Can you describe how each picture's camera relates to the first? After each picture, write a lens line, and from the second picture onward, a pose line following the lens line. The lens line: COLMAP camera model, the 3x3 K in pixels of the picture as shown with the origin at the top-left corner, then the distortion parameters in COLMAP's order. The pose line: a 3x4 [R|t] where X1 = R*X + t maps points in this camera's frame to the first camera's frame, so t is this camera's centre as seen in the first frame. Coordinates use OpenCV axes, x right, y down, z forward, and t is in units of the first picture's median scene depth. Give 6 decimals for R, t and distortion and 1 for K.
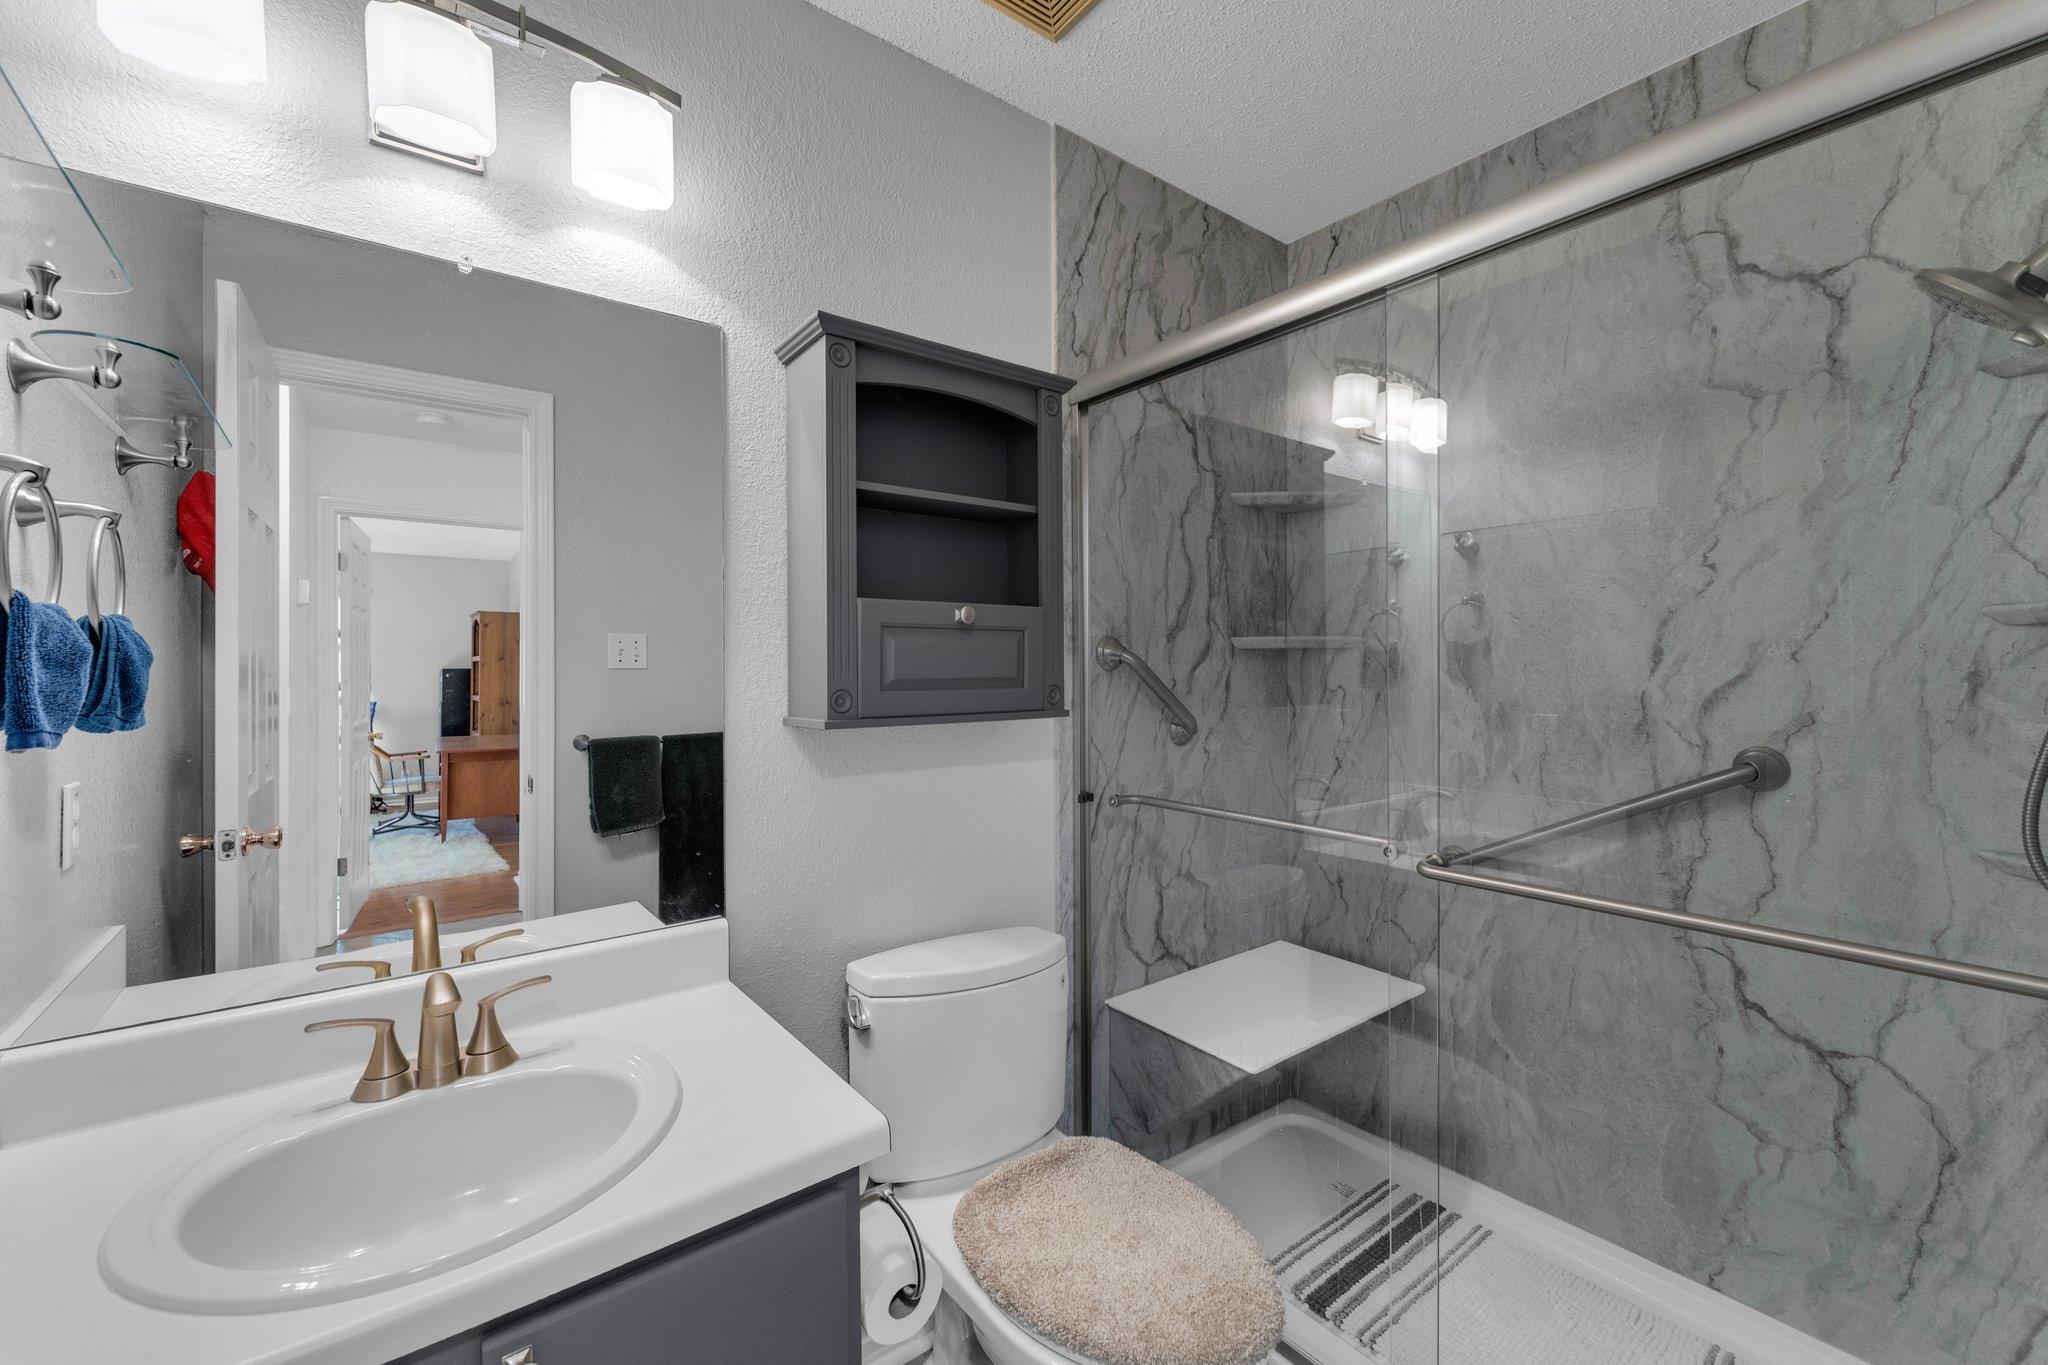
lens RADIAL K [[823.5, 0, 1020.9], [0, 823.5, 675.3], [0, 0, 1]] dist [0.001422, 0.000406]
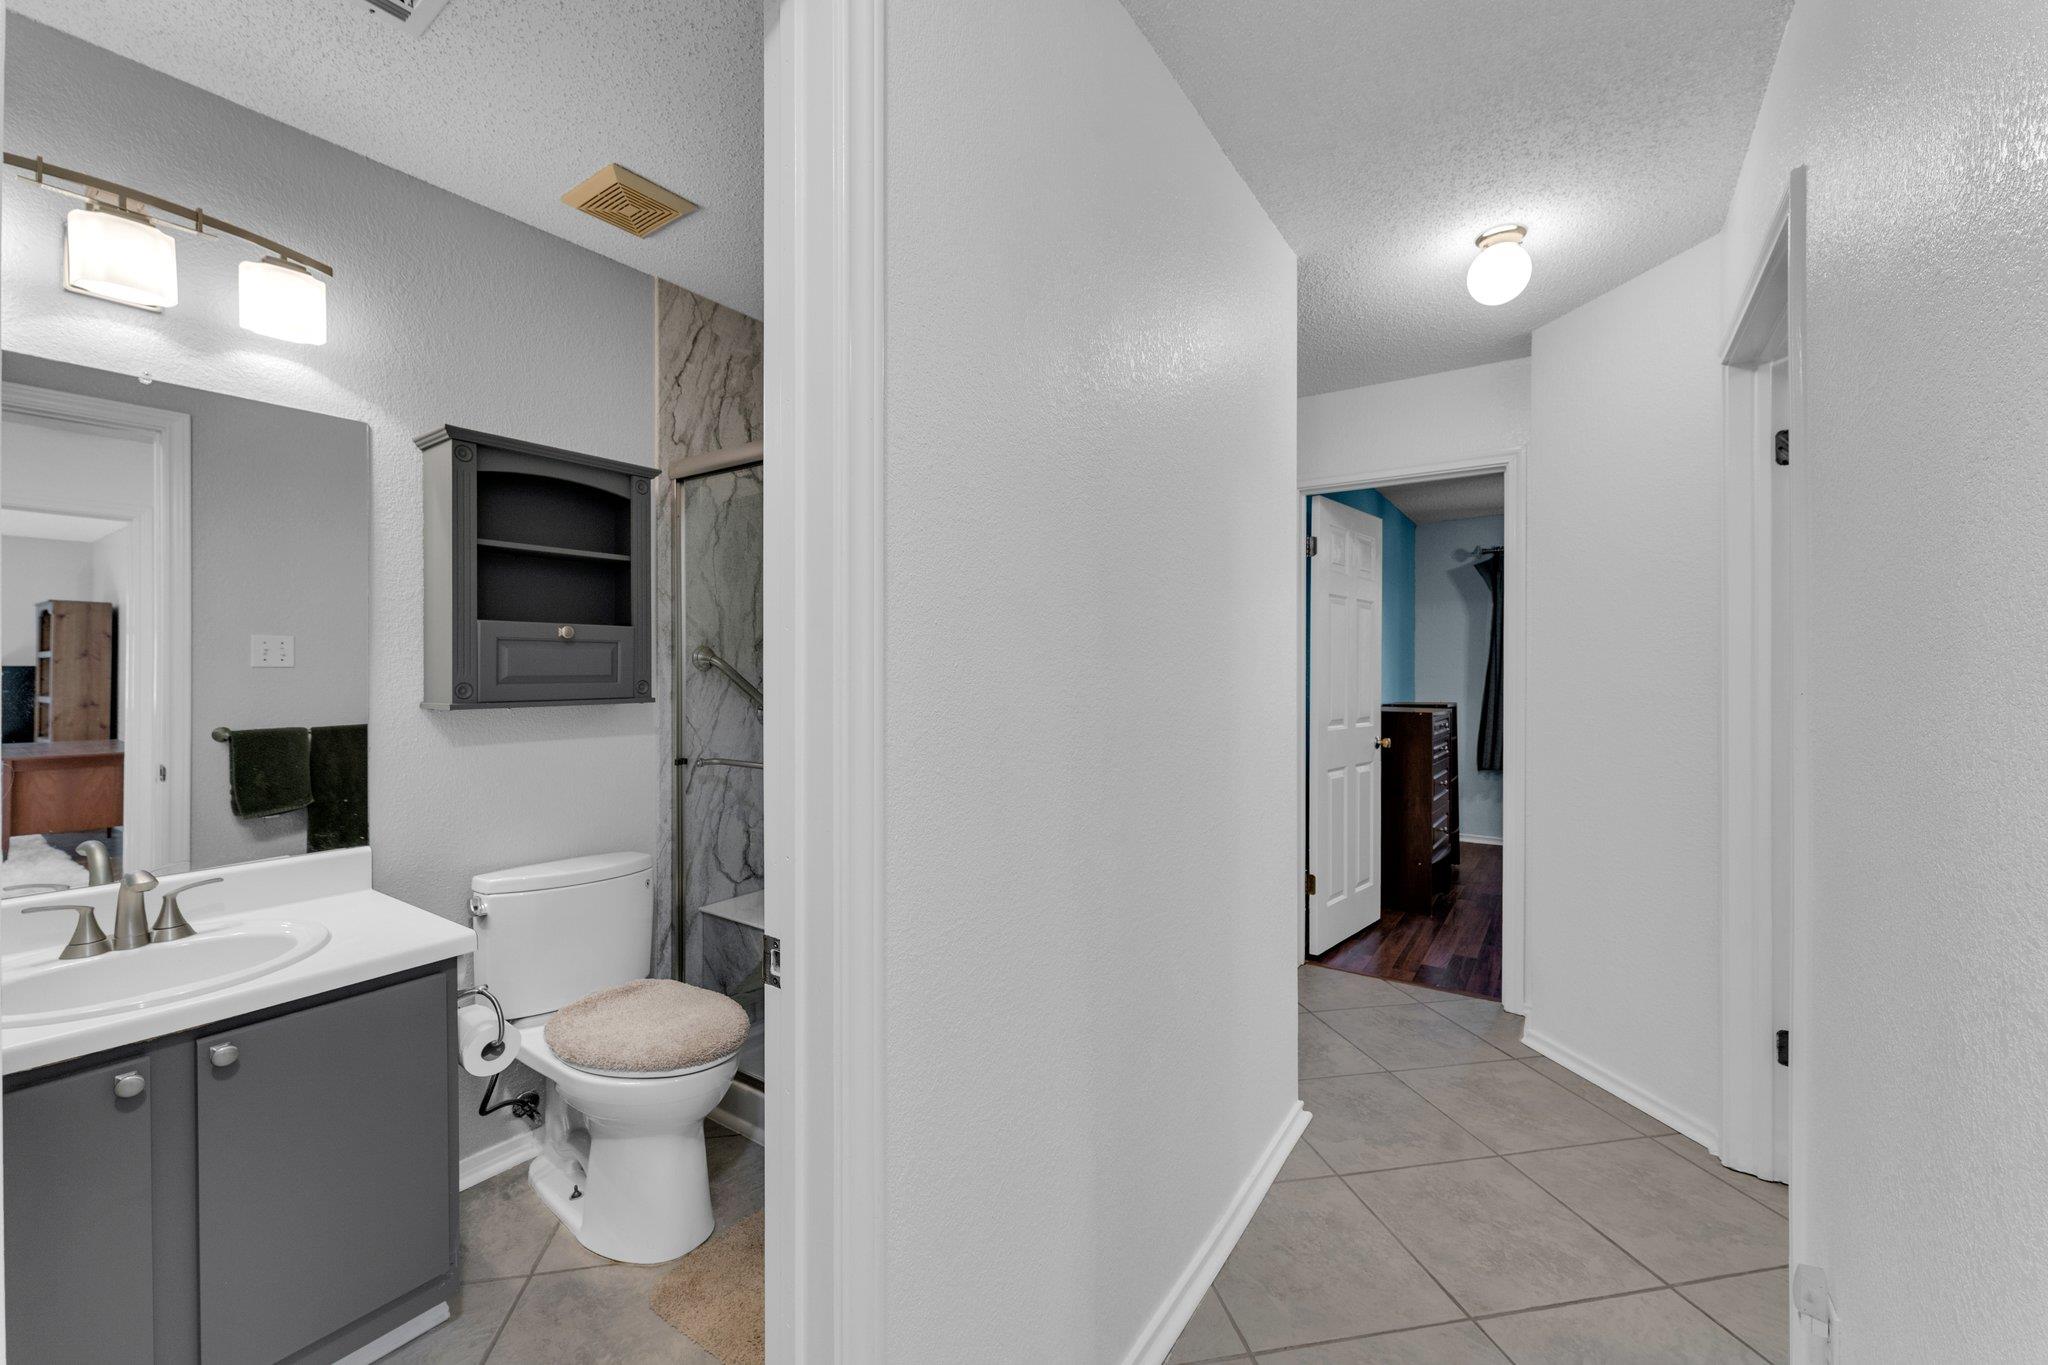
lens RADIAL K [[823.5, 0, 1022.6], [0, 823.5, 676.0], [0, 0, 1]] dist [0.001422, 0.000406]
pose [[0.953335, 0.003069, 0.301899, 0.256341], [-0.002914, 0.999995, -0.000965, 0.003658], [-0.301900, 0.000040, 0.953339, -0.621726]]
